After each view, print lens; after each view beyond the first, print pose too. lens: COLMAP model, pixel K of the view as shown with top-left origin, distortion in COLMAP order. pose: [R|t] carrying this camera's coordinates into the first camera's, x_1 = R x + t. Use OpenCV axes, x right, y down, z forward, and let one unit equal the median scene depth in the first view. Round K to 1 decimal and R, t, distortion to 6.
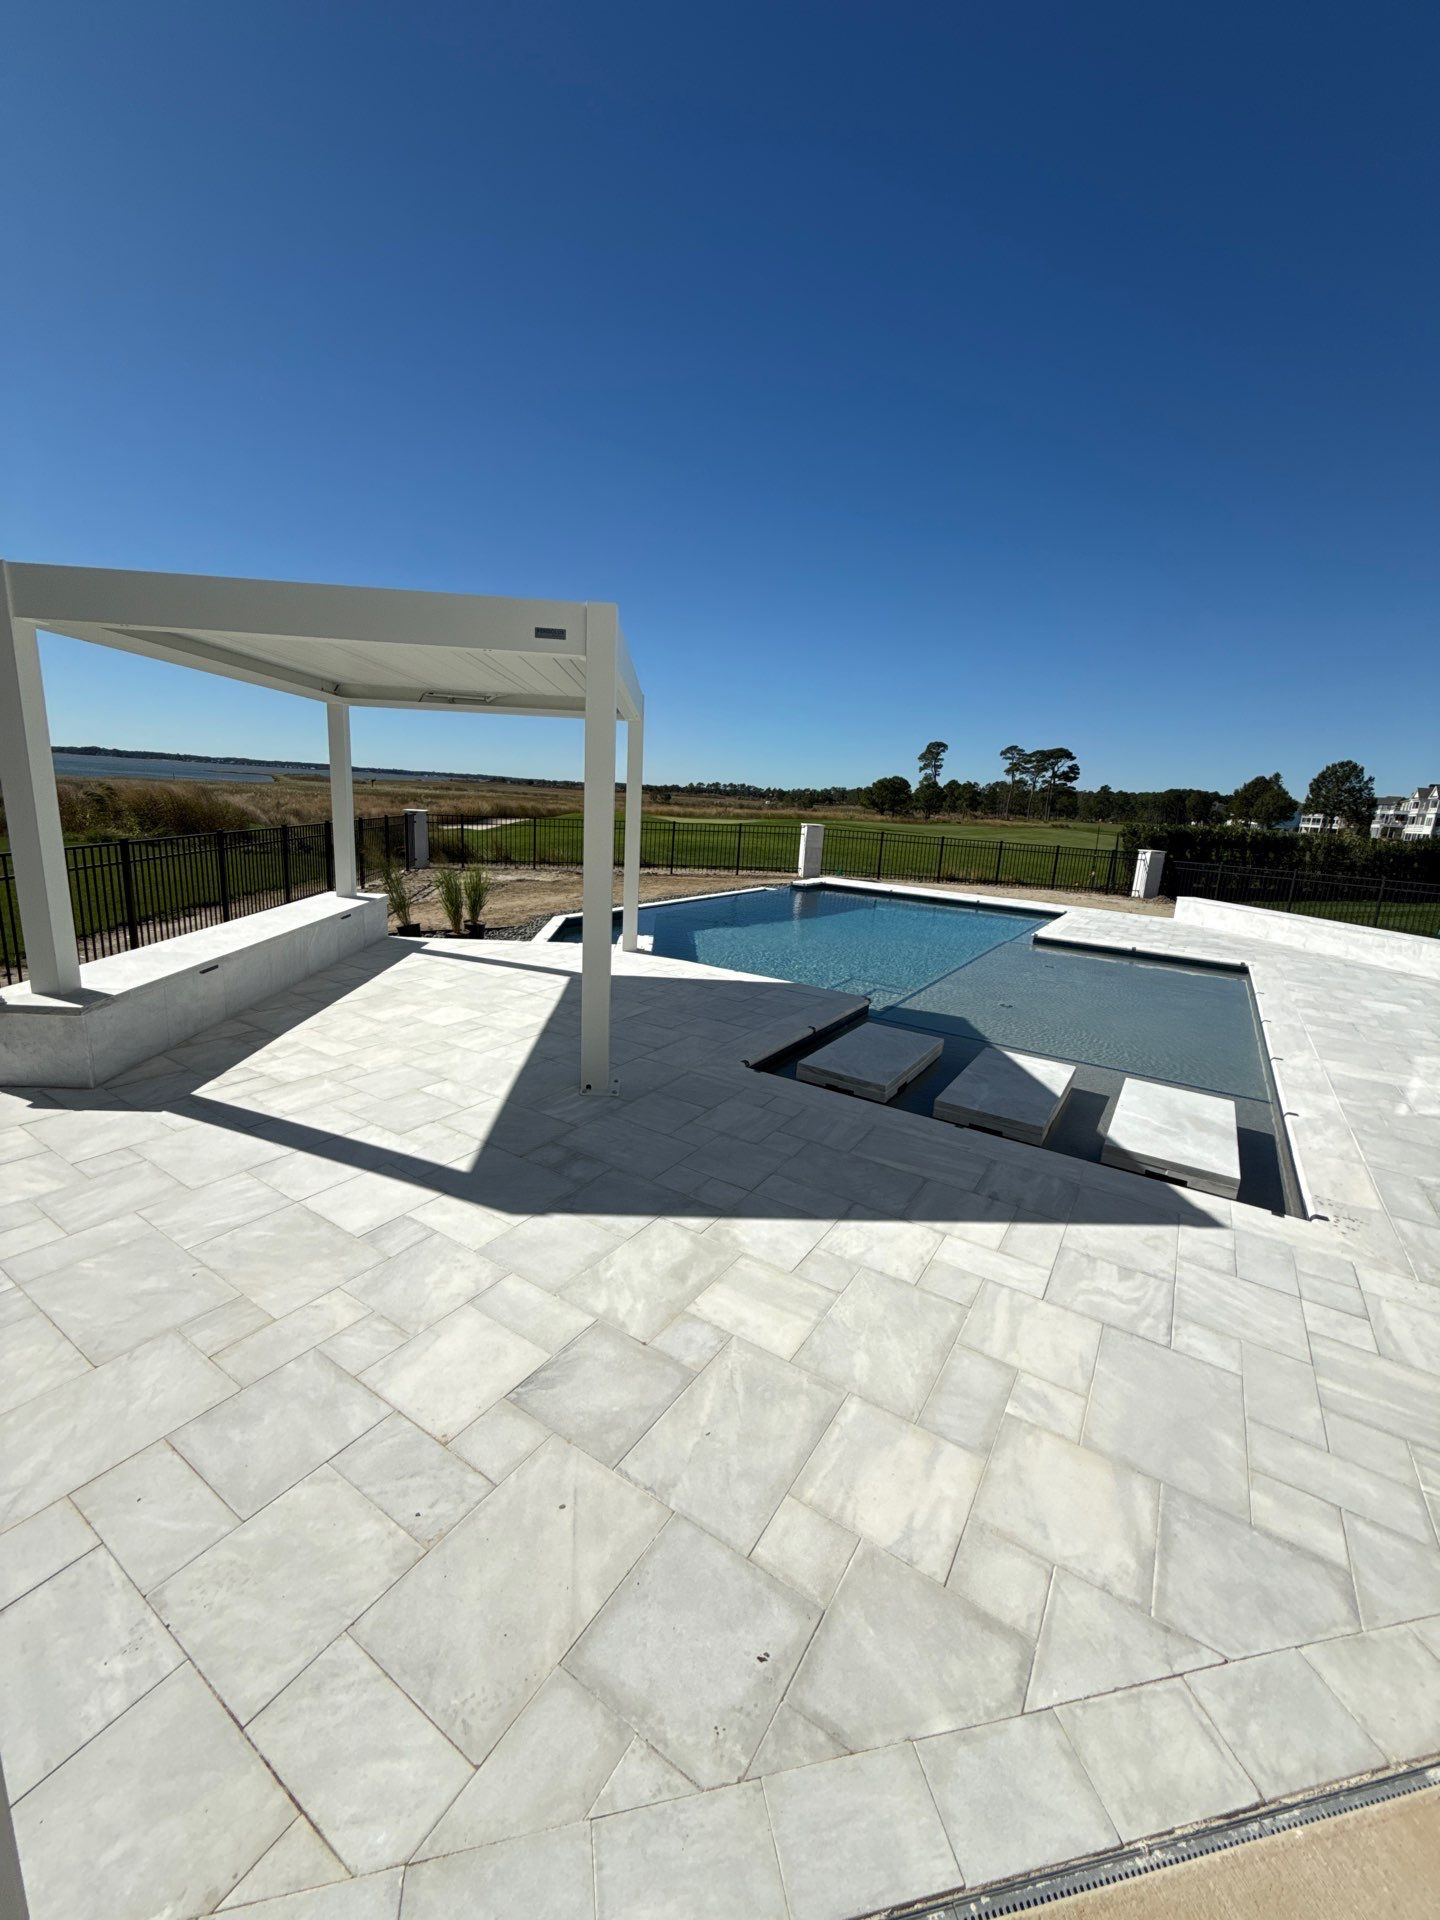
lens RADIAL K [[760.0, 0, 720.0], [0, 760.0, 960.0], [0, 0, 1]] dist [-0.001329, 0.000003]
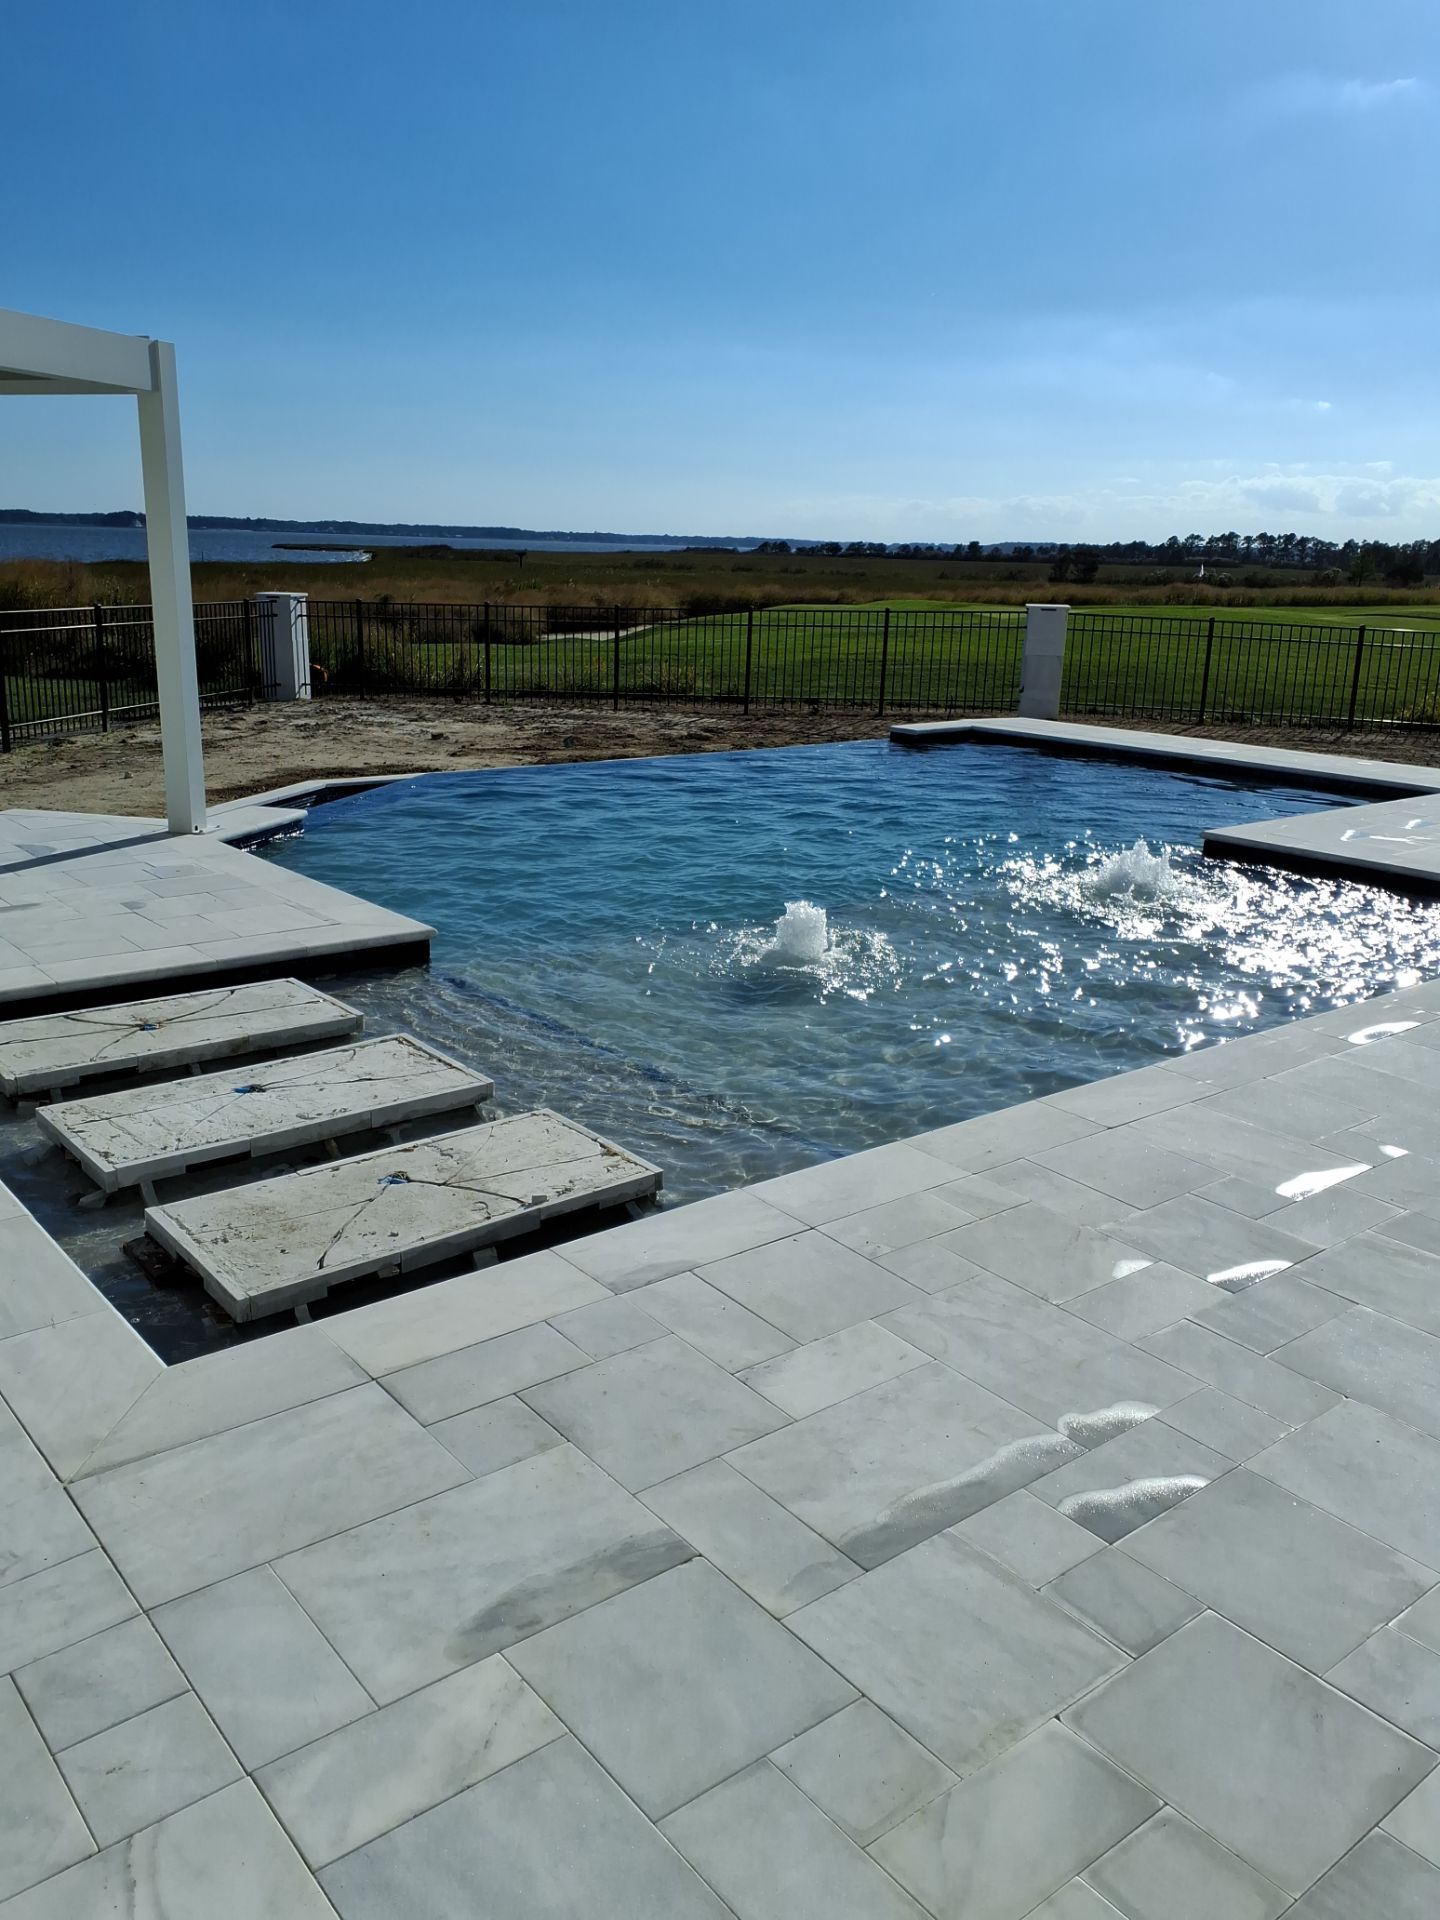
lens RADIAL K [[1539.2, 0, 720.0], [0, 1539.2, 960.0], [0, 0, 1]] dist [0.018208, 0.000255]
pose [[0.949726, 0.048735, -0.309265, 0.523790], [-0.038016, 0.998452, 0.040594, 0.015923], [0.310765, -0.026796, 0.950109, 0.079635]]
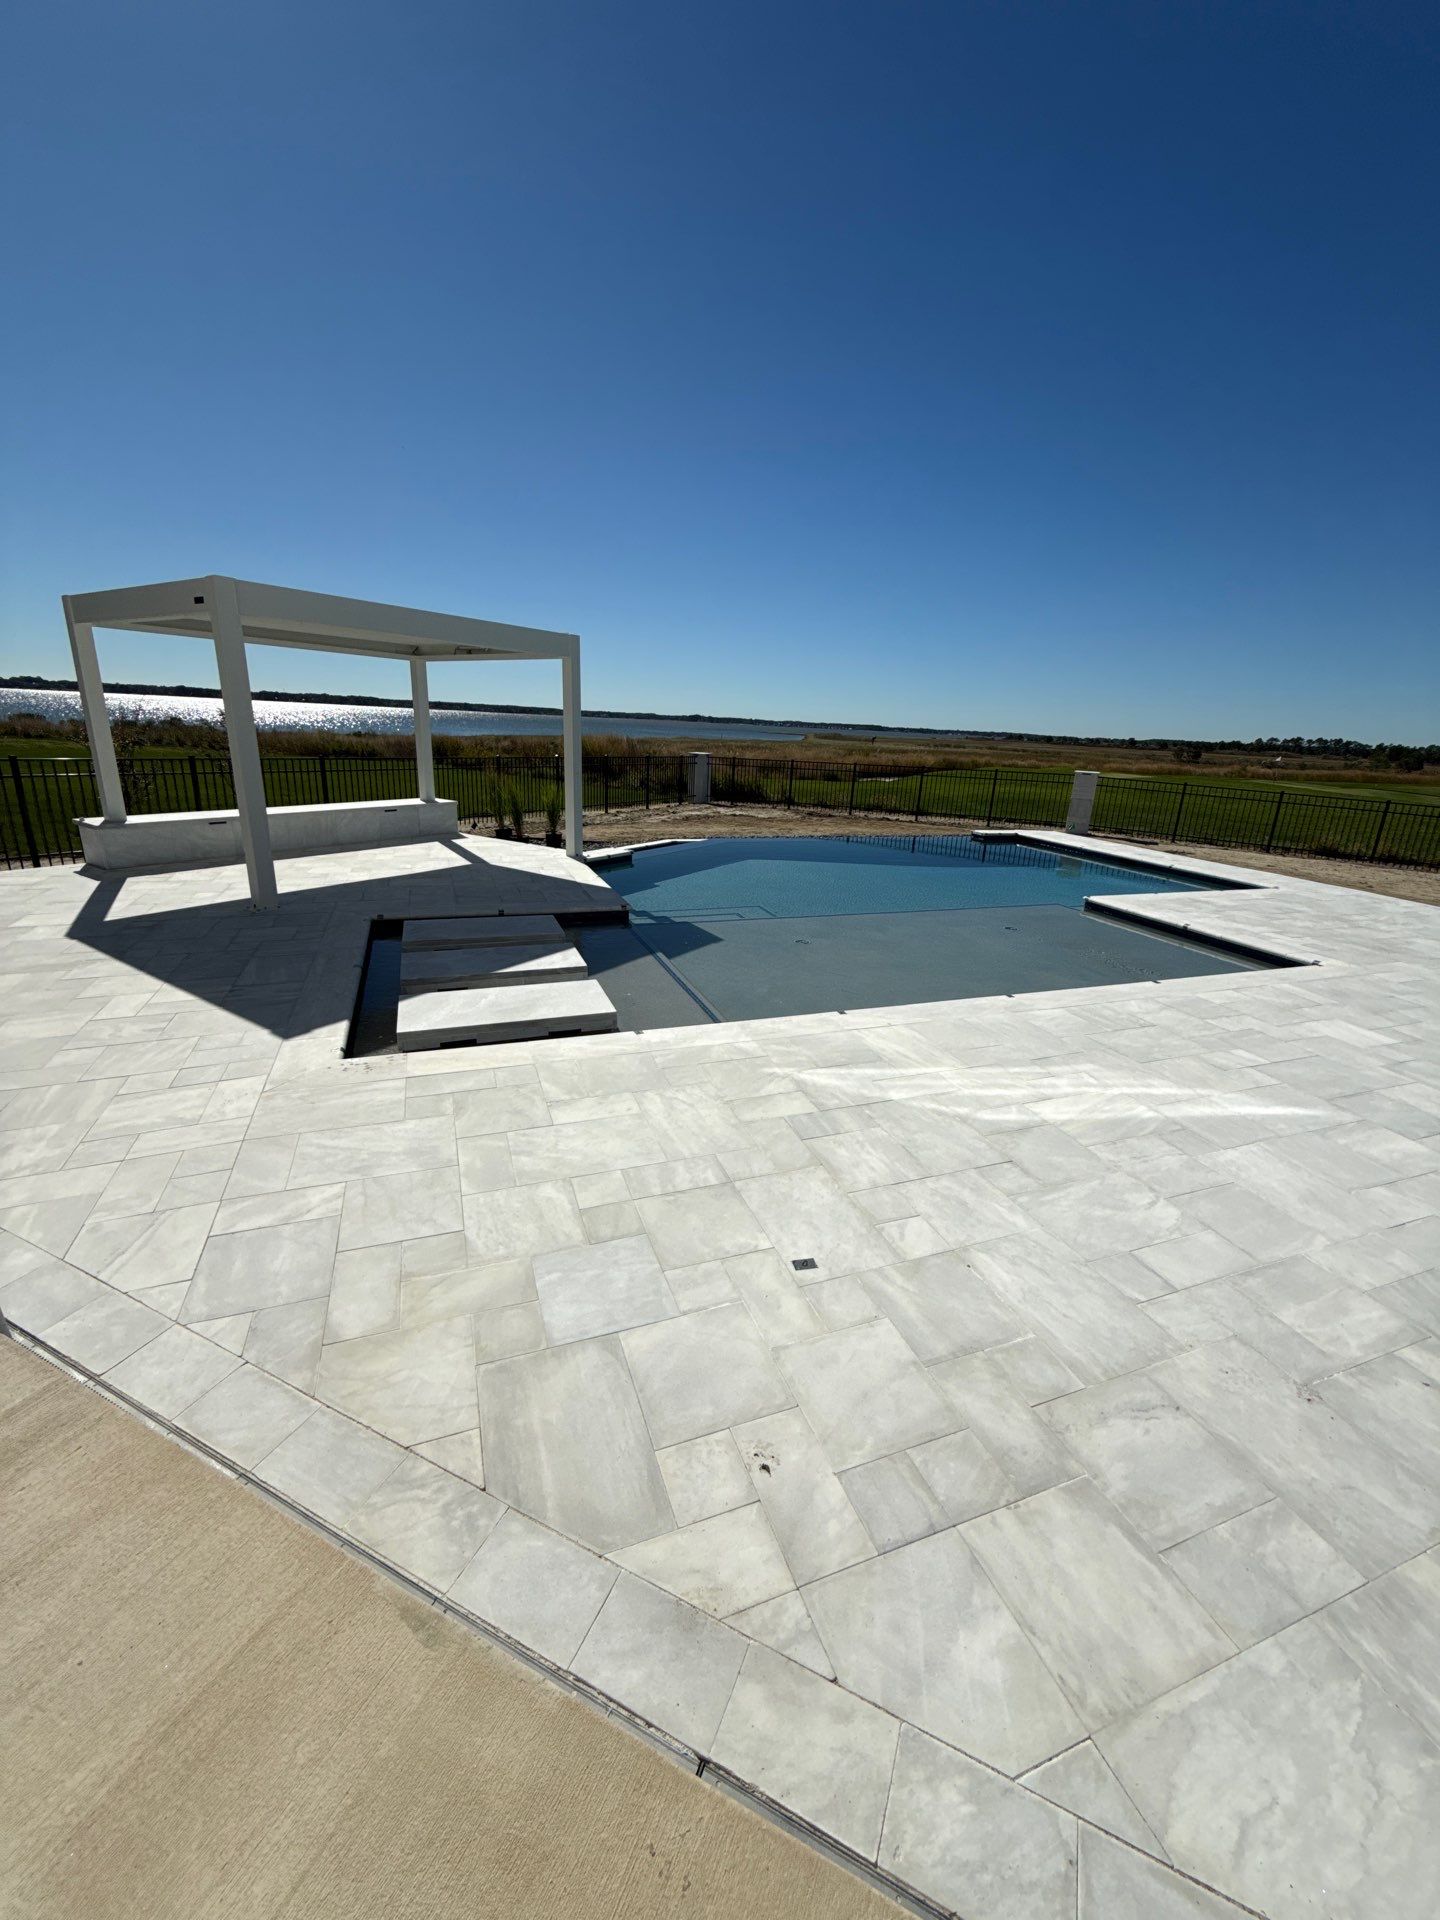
lens RADIAL K [[760.0, 0, 720.0], [0, 760.0, 960.0], [0, 0, 1]] dist [-0.001329, 0.000003]
pose [[0.801766, 0.157263, -0.576576, 0.704918], [-0.127247, 0.987556, 0.092415, 0.008130], [0.583935, -0.000727, 0.811800, 0.154964]]
